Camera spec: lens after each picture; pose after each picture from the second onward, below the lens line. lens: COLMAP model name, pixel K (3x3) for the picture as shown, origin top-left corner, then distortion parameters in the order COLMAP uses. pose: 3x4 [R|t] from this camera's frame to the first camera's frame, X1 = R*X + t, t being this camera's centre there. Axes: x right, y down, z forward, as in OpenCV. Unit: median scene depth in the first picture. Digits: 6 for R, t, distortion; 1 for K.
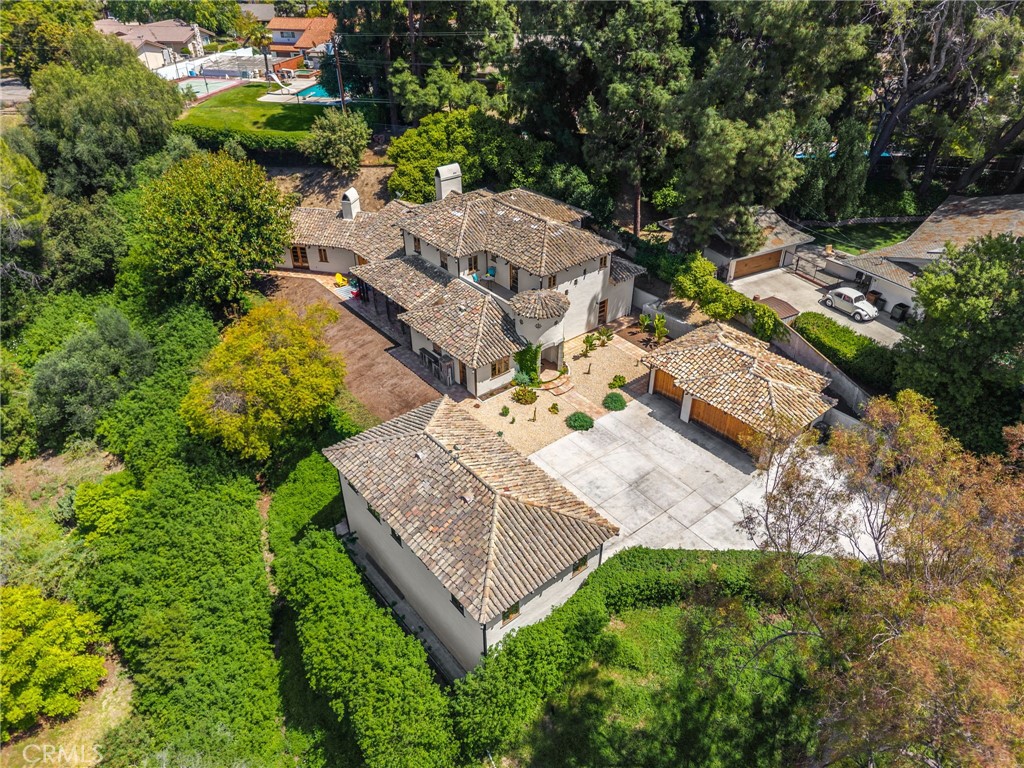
lens RADIAL K [[704.3, 0, 509.8], [0, 704.3, 388.2], [0, 0, 1]] dist [0.008030, 0.002711]
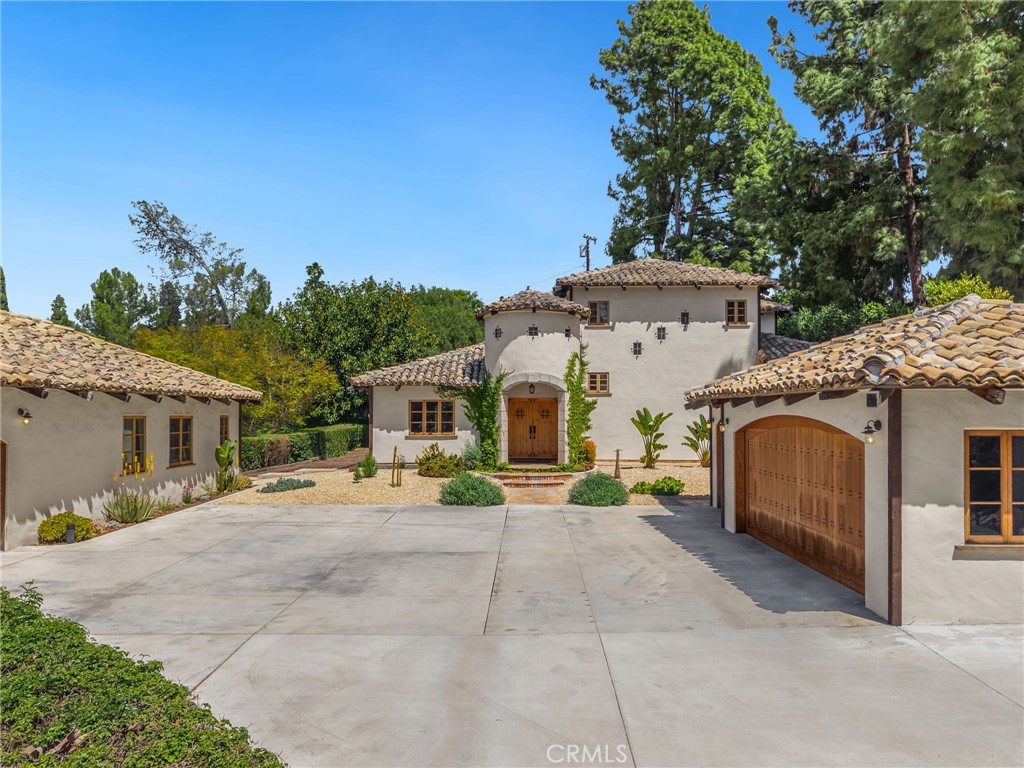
lens RADIAL K [[696.8, 0, 513.6], [0, 696.8, 400.8], [0, 0, 1]] dist [0.075566, -0.110117]
pose [[0.766481, -0.008464, -0.642211, 0.331238], [-0.361283, 0.821035, -0.442014, 0.151806], [0.531019, 0.570815, 0.626250, 0.634291]]
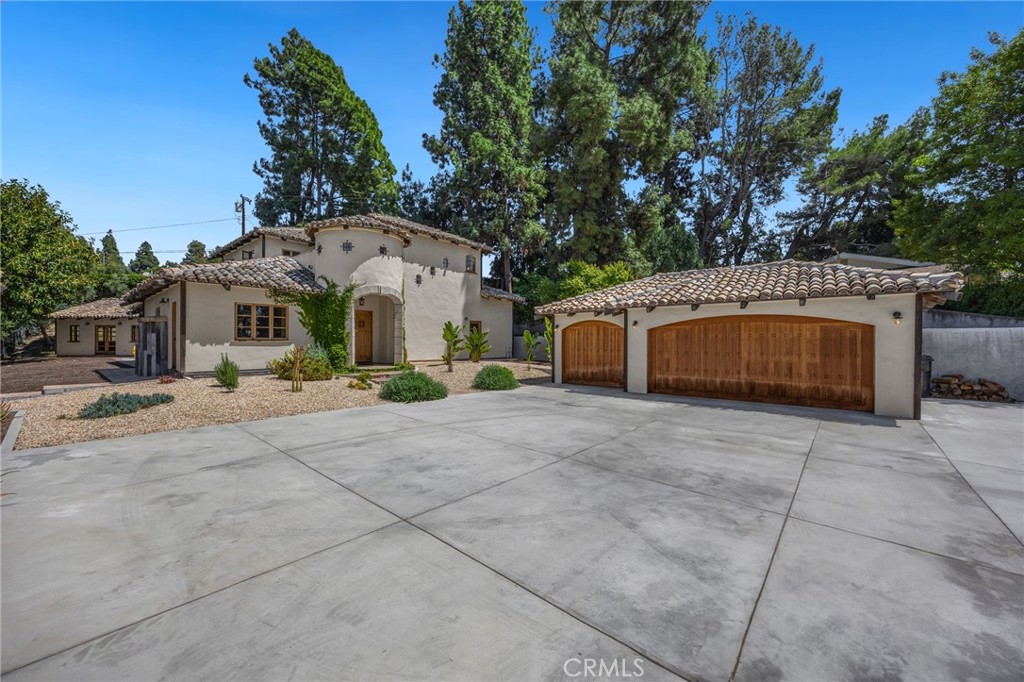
lens RADIAL K [[394.3, 0, 512.0], [0, 394.3, 341.0], [0, 0, 1]] dist [0.000159, 0.000064]
pose [[0.985172, 0.008205, 0.171371, 0.102684], [0.090096, 0.825302, -0.557459, 0.141223], [-0.146007, 0.564633, 0.812325, 0.680182]]
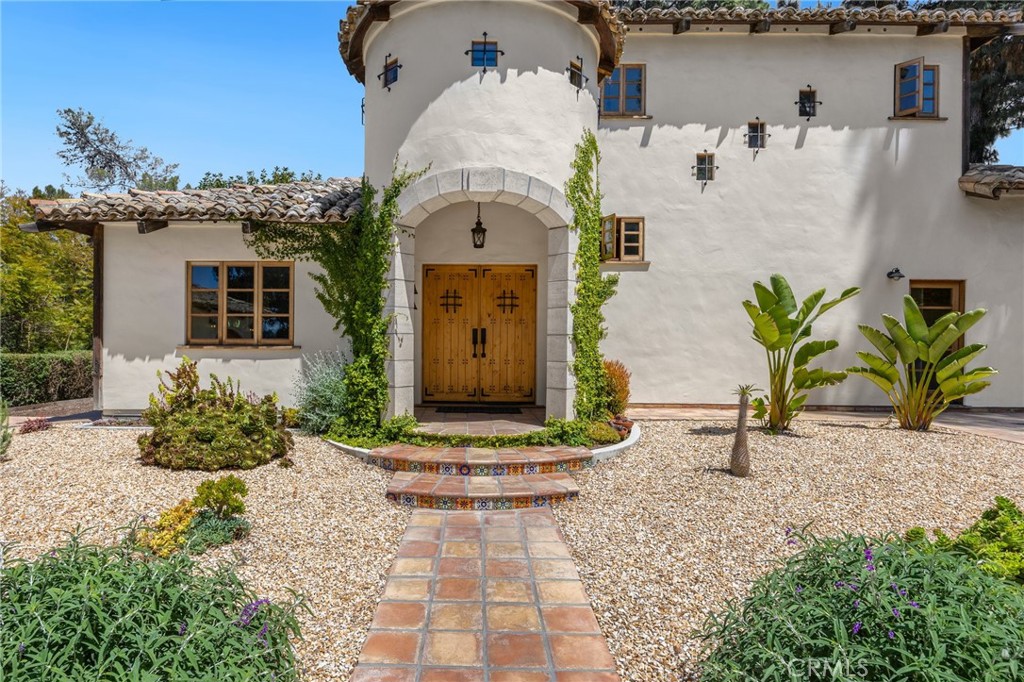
lens RADIAL K [[555.4, 0, 464.4], [0, 555.4, 344.7], [0, 0, 1]] dist [-0.001731, 0.000058]
pose [[0.768144, 0.007942, -0.640228, 0.136018], [-0.367576, 0.824200, -0.430792, 0.026834], [0.524255, 0.566243, 0.636024, 0.846321]]
